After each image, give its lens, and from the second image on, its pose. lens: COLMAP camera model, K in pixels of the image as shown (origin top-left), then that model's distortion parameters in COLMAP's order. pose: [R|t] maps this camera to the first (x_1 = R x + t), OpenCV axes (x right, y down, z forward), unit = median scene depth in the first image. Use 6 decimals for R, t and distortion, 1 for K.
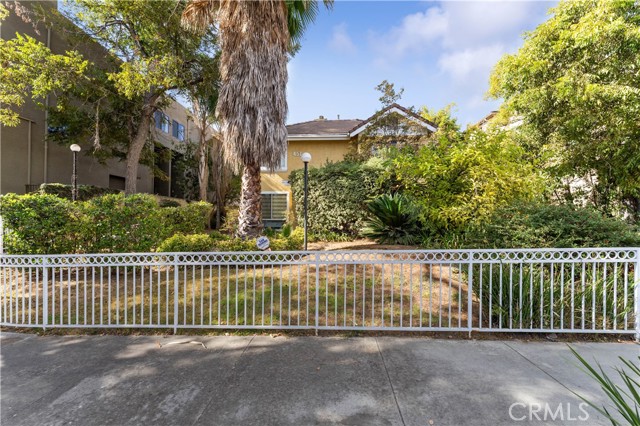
lens RADIAL K [[256.8, 0, 319.7], [0, 256.8, 206.4], [0, 0, 1]] dist [0.000273, -0.000057]
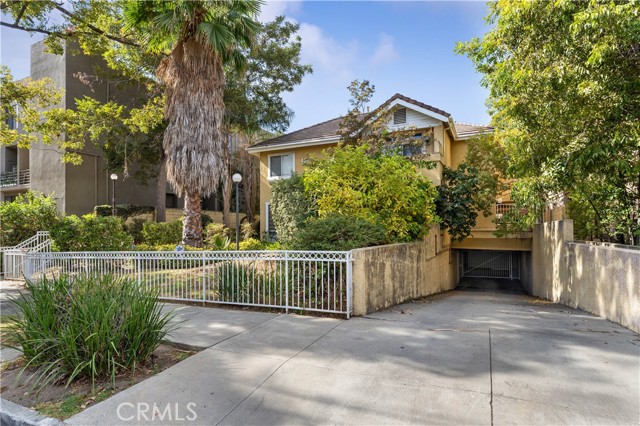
lens RADIAL K [[349.9, 0, 320.0], [0, 349.9, 213.0], [0, 0, 1]] dist [-0.001147, -0.000084]
pose [[0.927420, -0.027603, -0.373001, 0.639513], [0.027205, 0.999610, -0.006332, -0.009495], [0.373030, -0.004275, 0.927809, -0.231107]]
